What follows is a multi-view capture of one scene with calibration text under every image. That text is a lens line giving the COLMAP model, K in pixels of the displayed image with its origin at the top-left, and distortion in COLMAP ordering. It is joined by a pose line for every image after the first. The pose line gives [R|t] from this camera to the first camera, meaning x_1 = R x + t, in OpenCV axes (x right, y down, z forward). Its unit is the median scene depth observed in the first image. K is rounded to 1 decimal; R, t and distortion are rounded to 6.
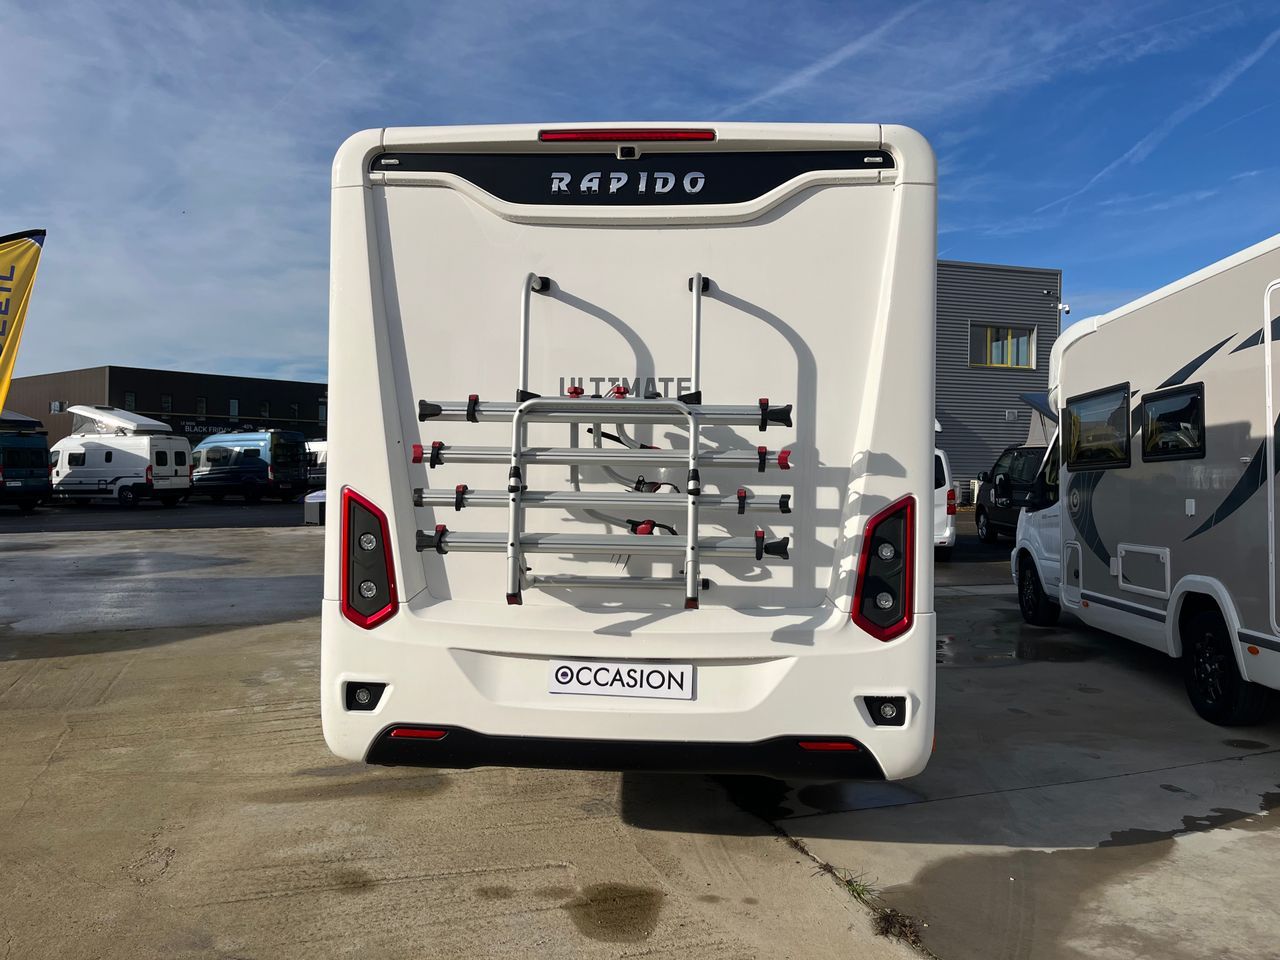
lens RADIAL K [[966.4, 0, 643.2], [0, 966.4, 479.5], [0, 0, 1]] dist [0.062730, -0.076573]
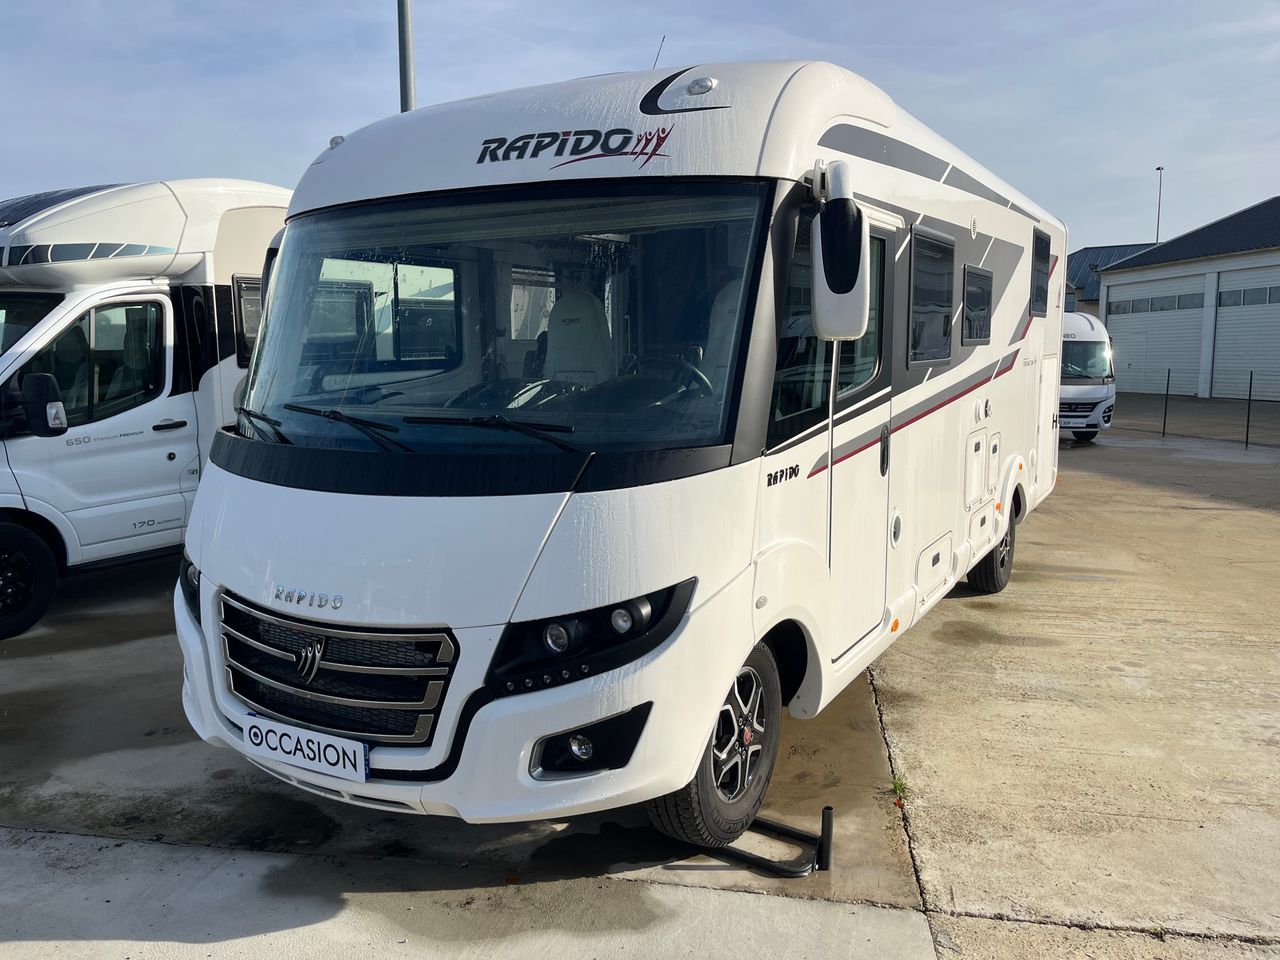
lens RADIAL K [[966.4, 0, 633.2], [0, 966.4, 479.8], [0, 0, 1]] dist [0.062730, -0.076573]
pose [[-0.890287, -0.067321, 0.450395, -0.495737], [-0.004374, 0.990231, 0.139365, -0.068284], [-0.455378, 0.122105, -0.881885, 3.602030]]
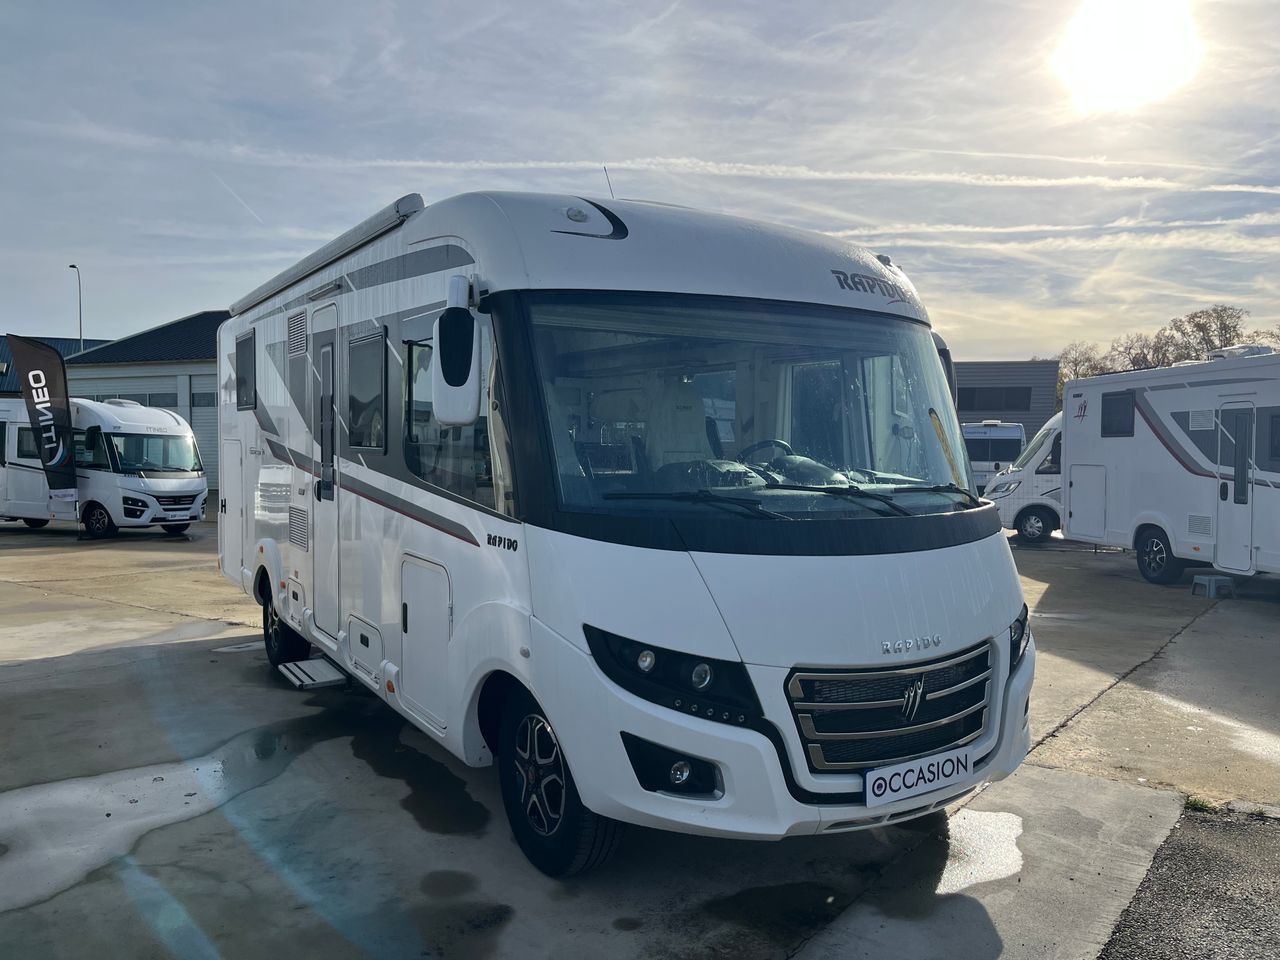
lens RADIAL K [[966.4, 0, 648.0], [0, 966.4, 491.2], [0, 0, 1]] dist [0.062730, -0.076573]
pose [[-0.815008, 0.009096, -0.579379, 0.838445], [-0.017496, 0.999035, 0.040295, -0.039179], [0.579186, 0.042978, -0.814062, 3.635705]]
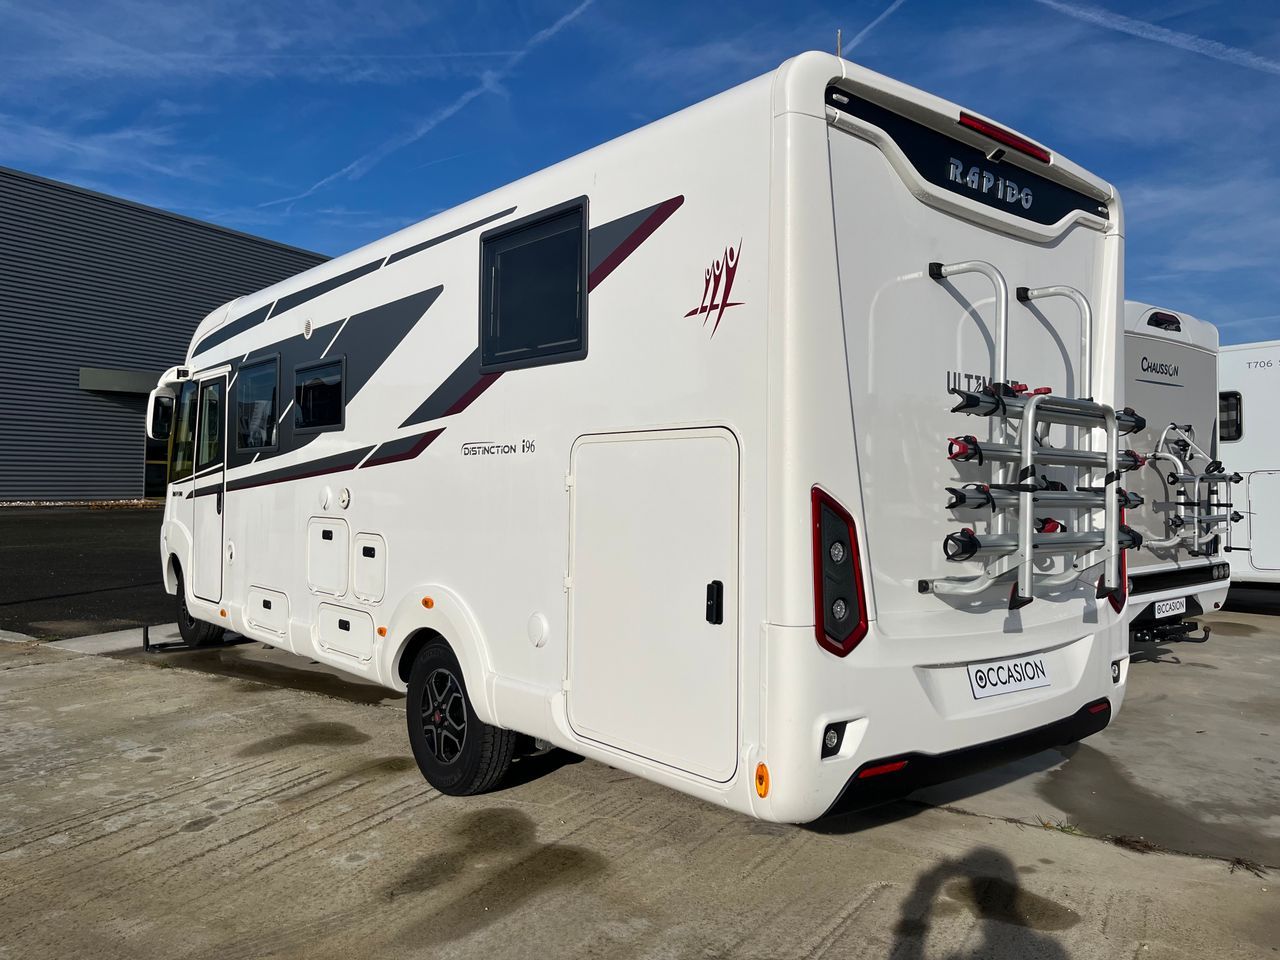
lens RADIAL K [[966.4, 0, 651.3], [0, 966.4, 478.8], [0, 0, 1]] dist [0.062730, -0.076573]
pose [[0.720132, 0.002931, 0.693831, -0.973675], [-0.006379, 0.999977, 0.002396, 0.000204], [-0.693808, -0.006151, 0.720134, 0.511767]]
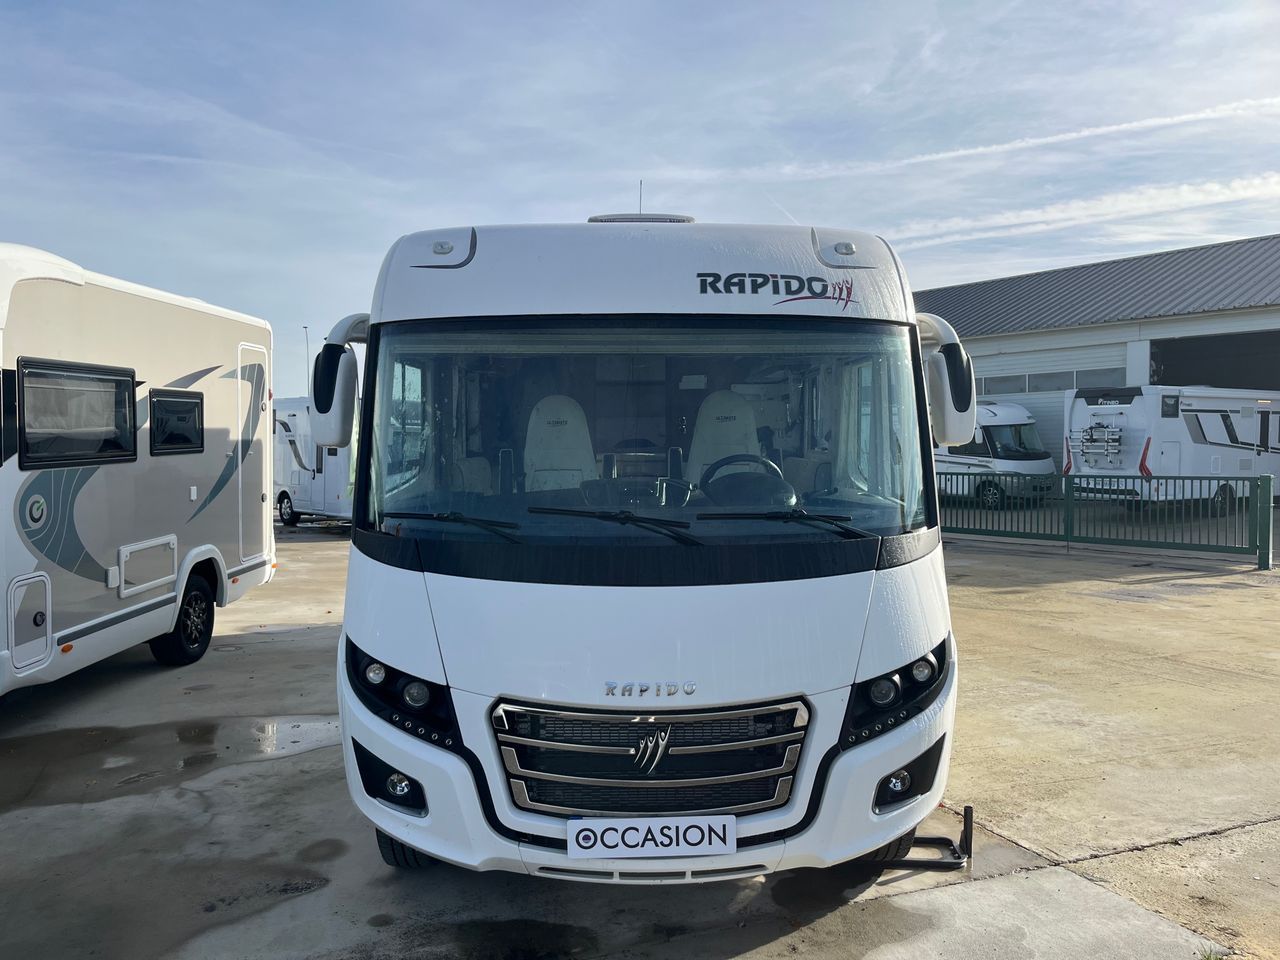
lens RADIAL K [[966.4, 0, 643.4], [0, 966.4, 480.3], [0, 0, 1]] dist [0.062730, -0.076573]
pose [[-0.997034, -0.007620, -0.076578, 0.167005], [-0.010794, 0.999096, 0.041121, -0.074359], [0.076196, 0.041826, -0.996215, 3.857620]]
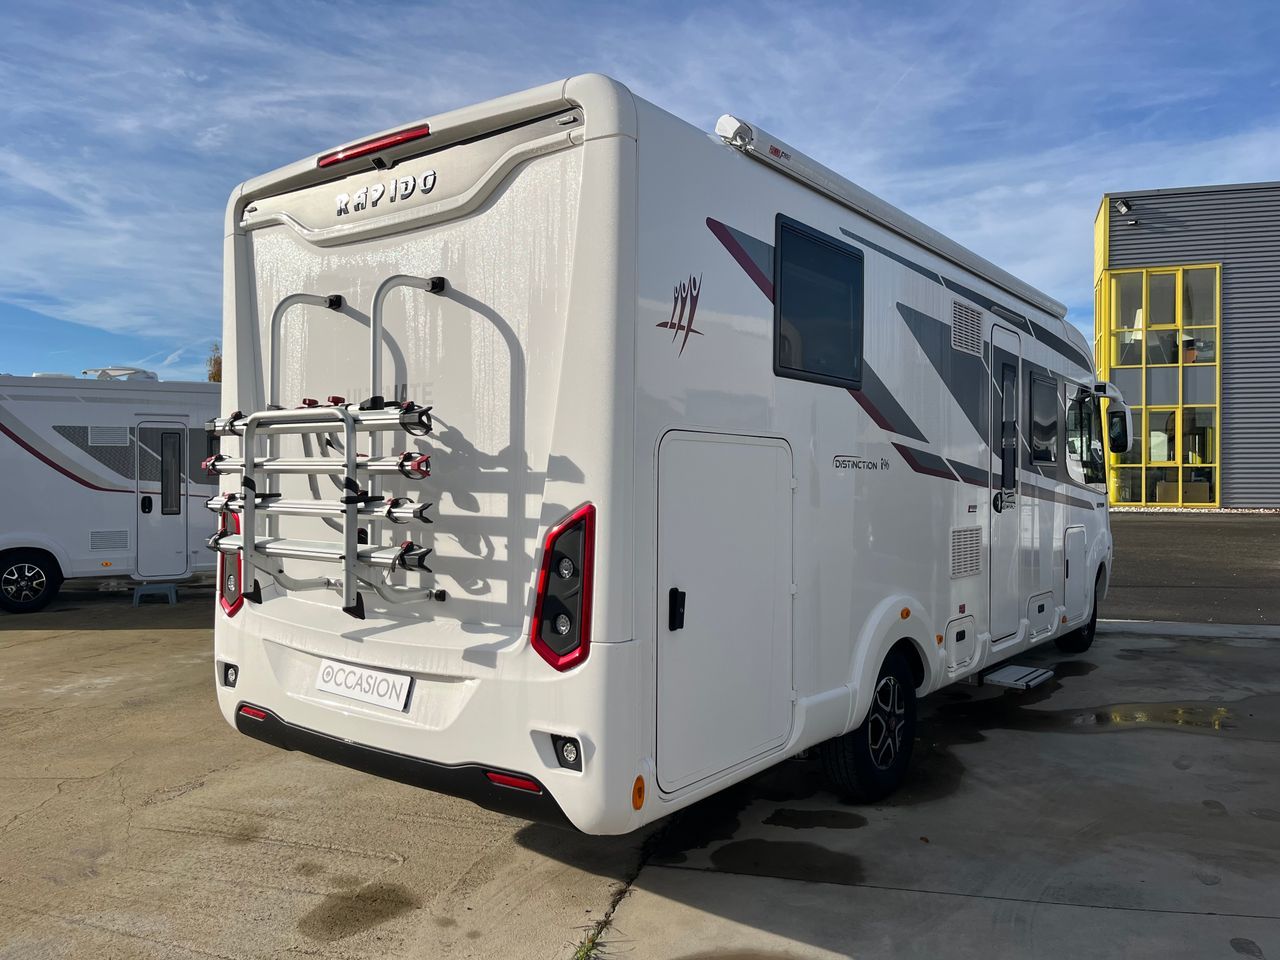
lens RADIAL K [[966.4, 0, 643.0], [0, 966.4, 484.7], [0, 0, 1]] dist [0.062730, -0.076573]
pose [[0.831536, -0.006398, -0.555434, 0.765731], [0.007905, 0.999969, 0.000317, -0.000748], [0.555414, -0.004654, 0.831561, 0.307299]]
